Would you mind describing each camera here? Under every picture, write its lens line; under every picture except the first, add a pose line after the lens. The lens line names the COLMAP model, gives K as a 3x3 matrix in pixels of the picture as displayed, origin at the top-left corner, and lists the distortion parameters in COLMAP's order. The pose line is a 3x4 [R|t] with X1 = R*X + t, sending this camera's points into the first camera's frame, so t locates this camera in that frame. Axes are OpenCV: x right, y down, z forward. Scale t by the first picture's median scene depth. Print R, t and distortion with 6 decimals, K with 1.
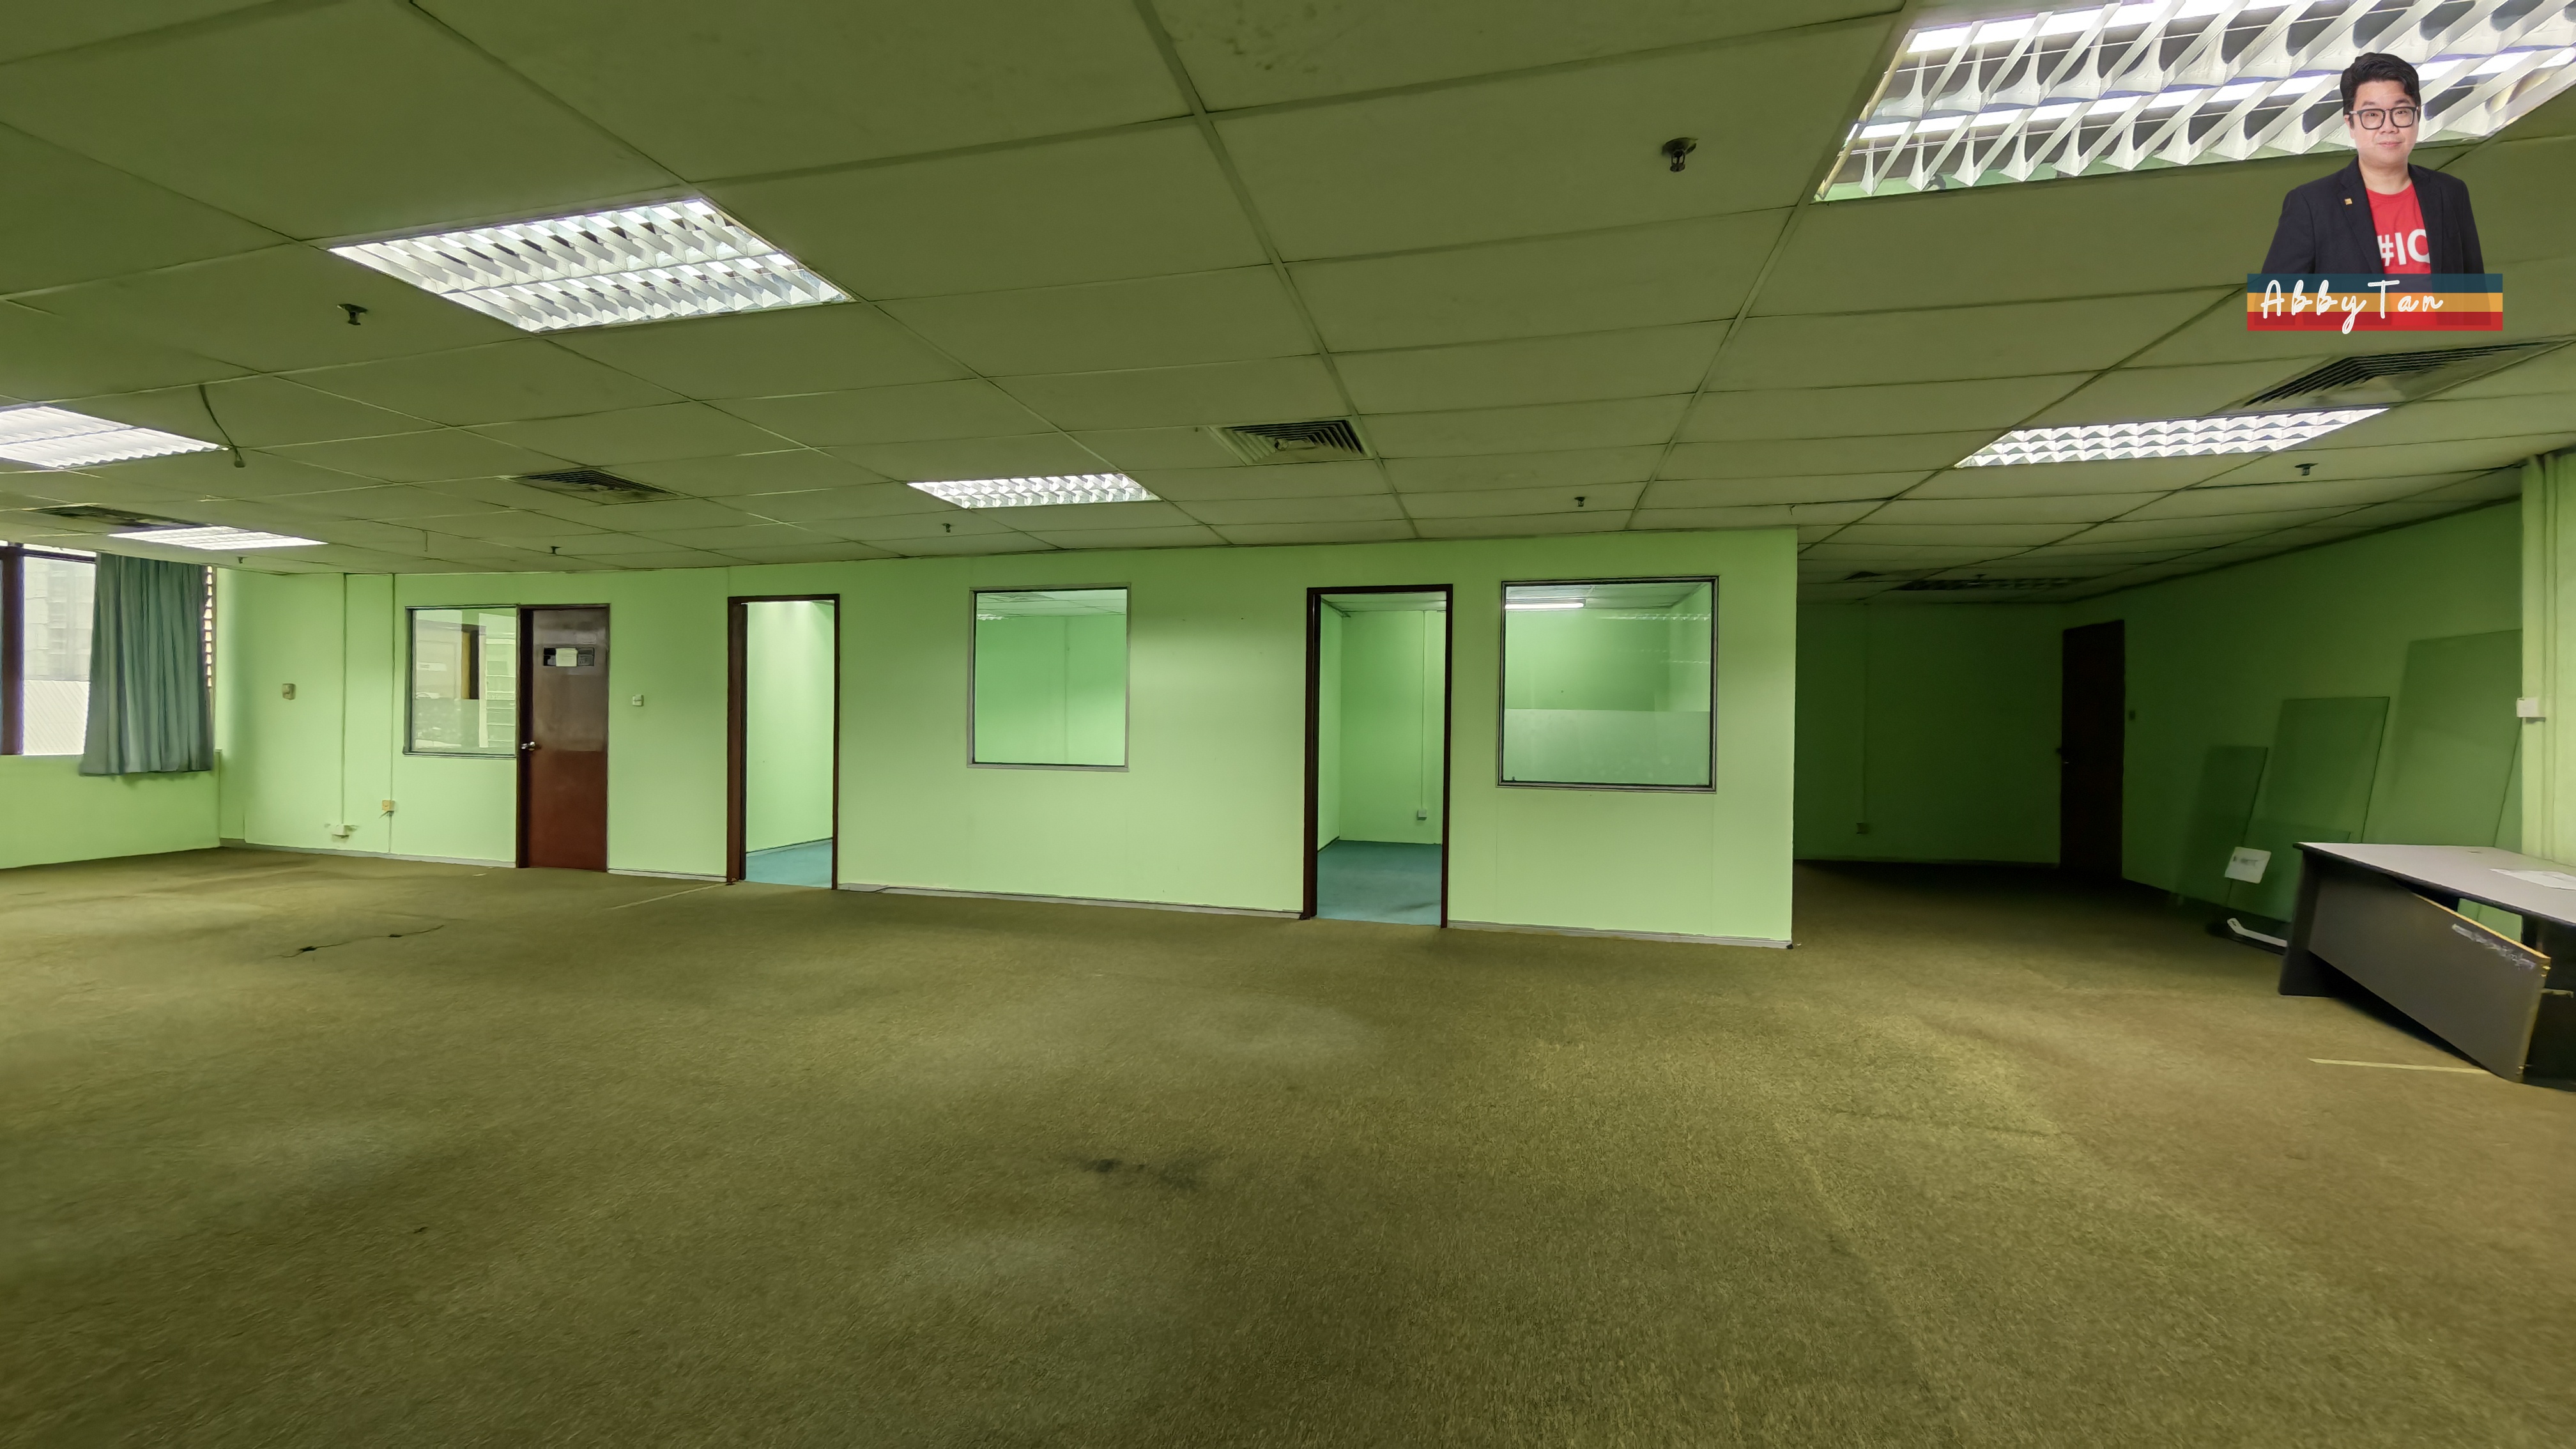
lens RADIAL K [[949.7, 0, 1290.5], [0, 949.7, 731.4], [0, 0, 1]] dist [-0.003080, -0.000506]
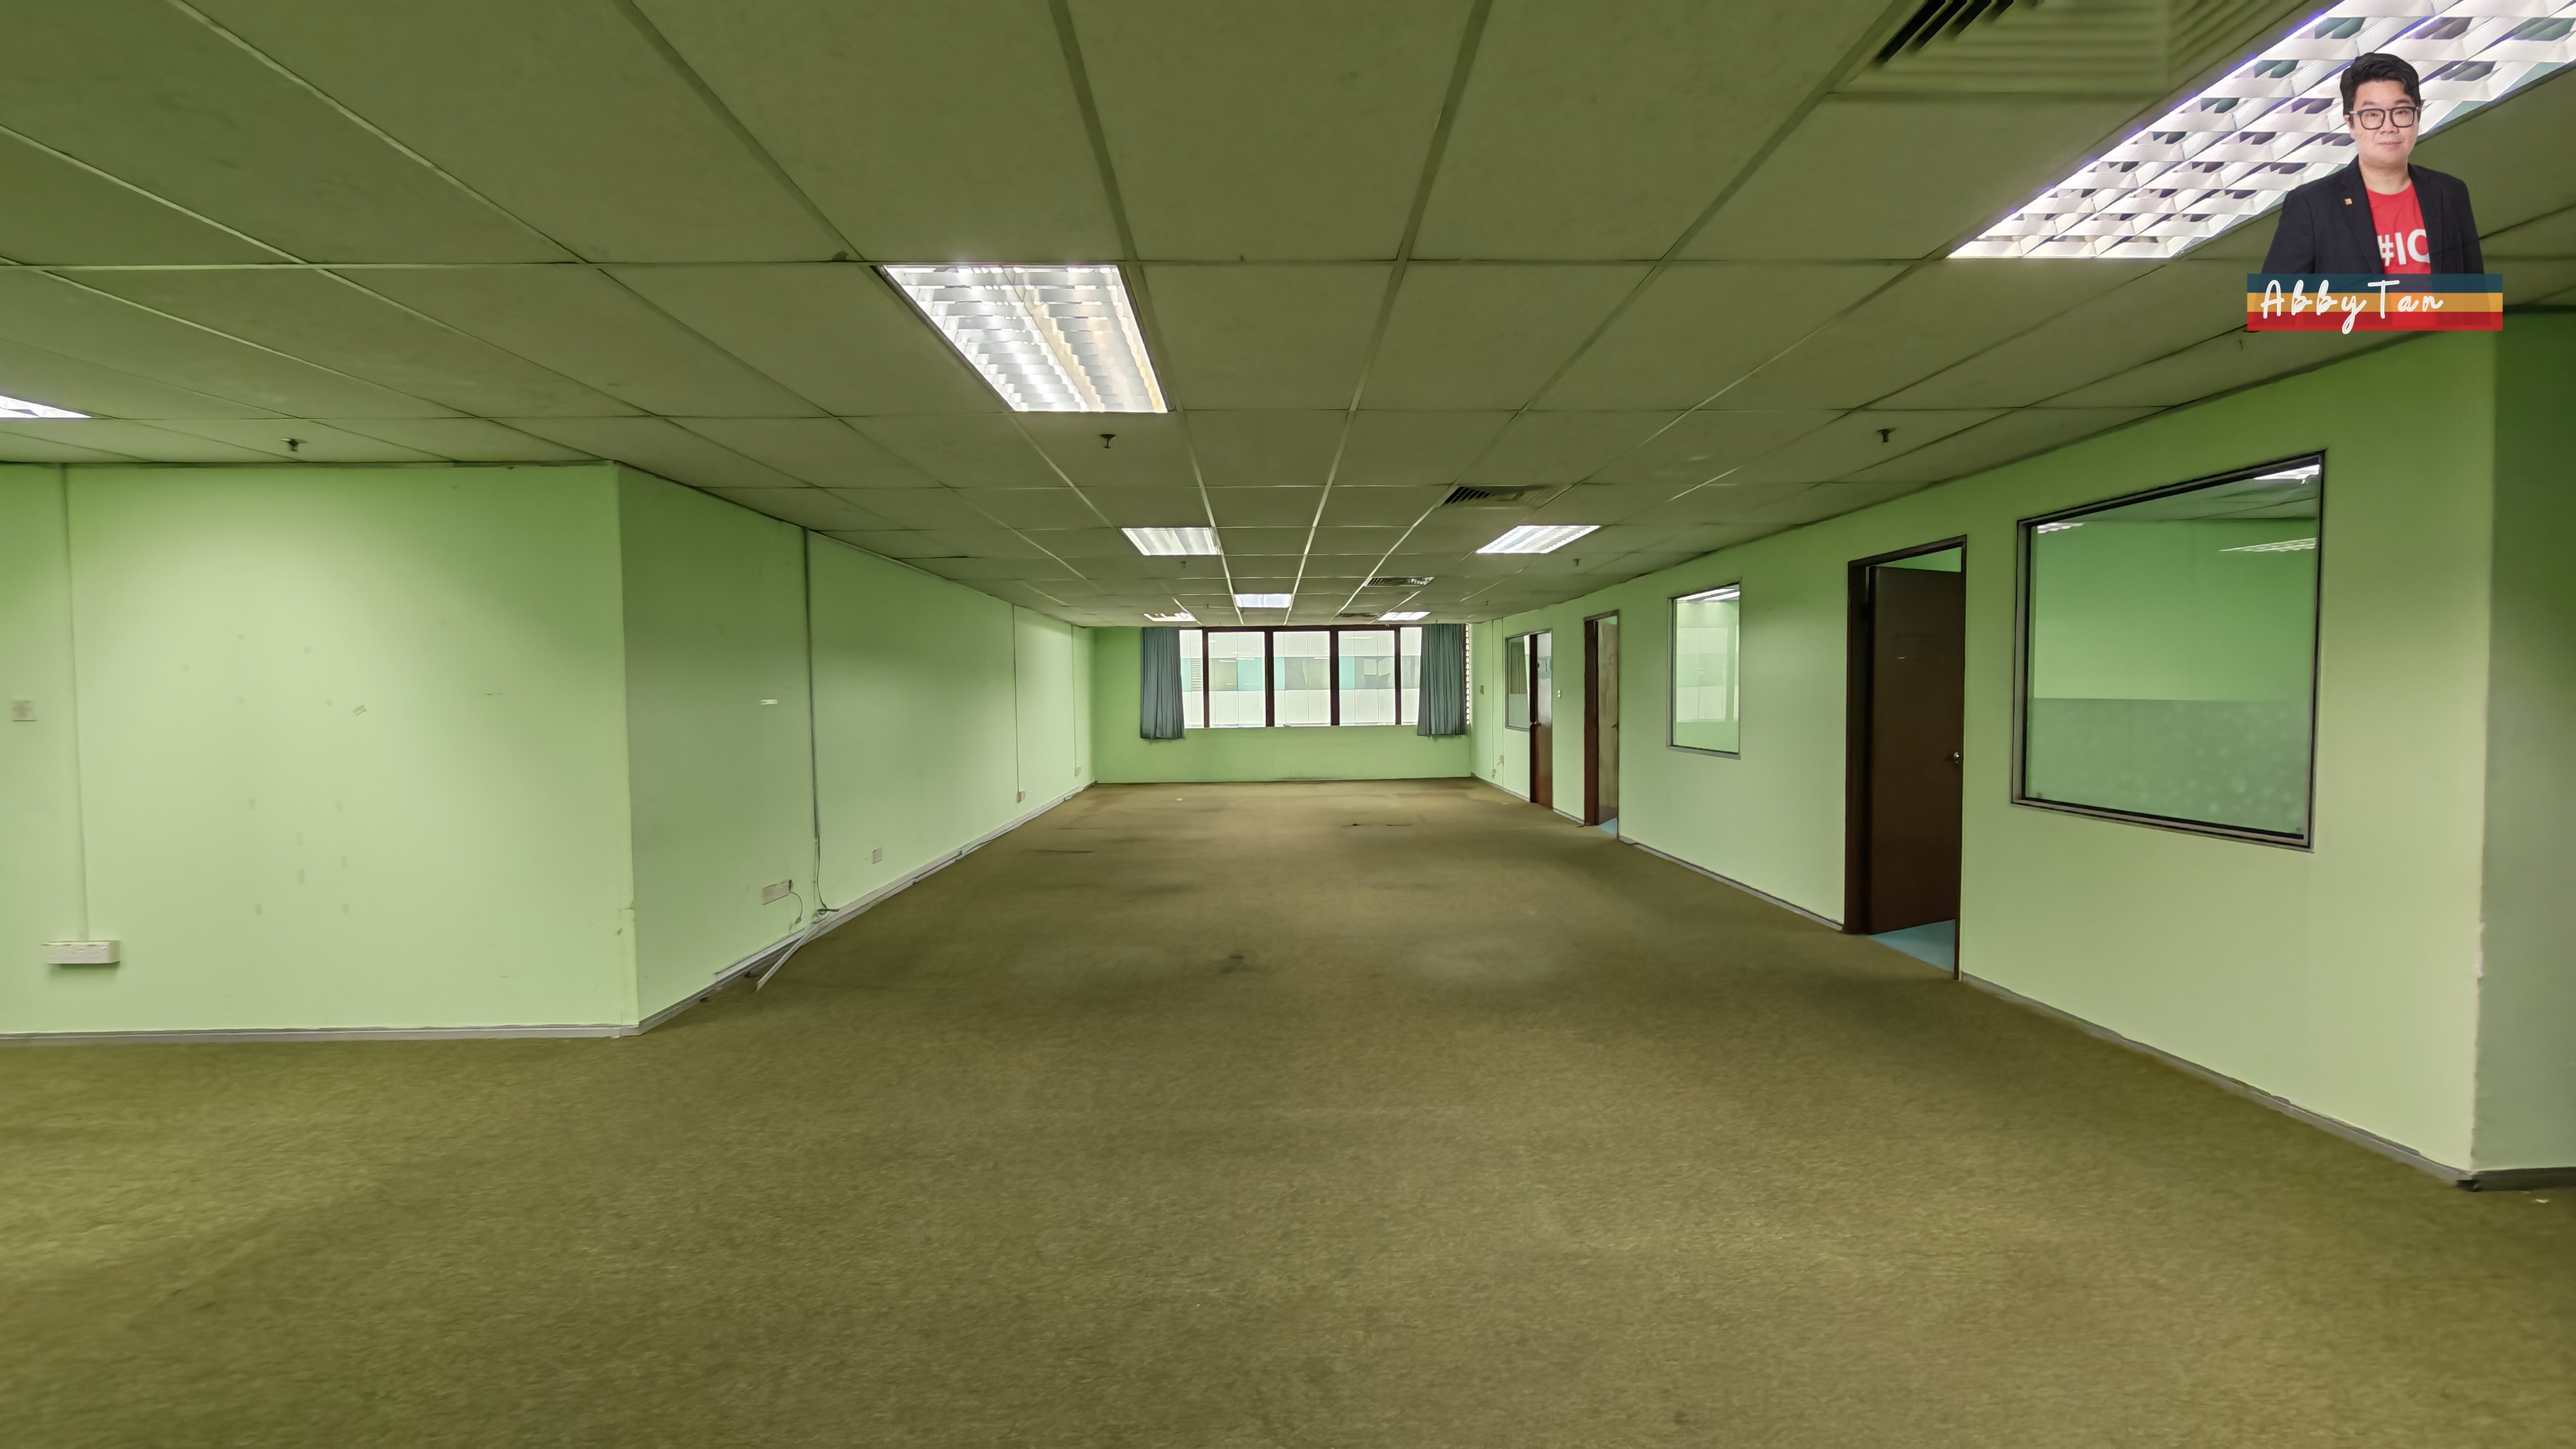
lens RADIAL K [[949.7, 0, 1288.3], [0, 949.7, 723.9], [0, 0, 1]] dist [-0.003080, -0.000506]
pose [[0.265277, 0.014744, -0.964060, 0.764210], [0.014875, 0.999701, 0.019382, -0.025940], [0.964058, -0.019482, 0.264978, 0.266706]]
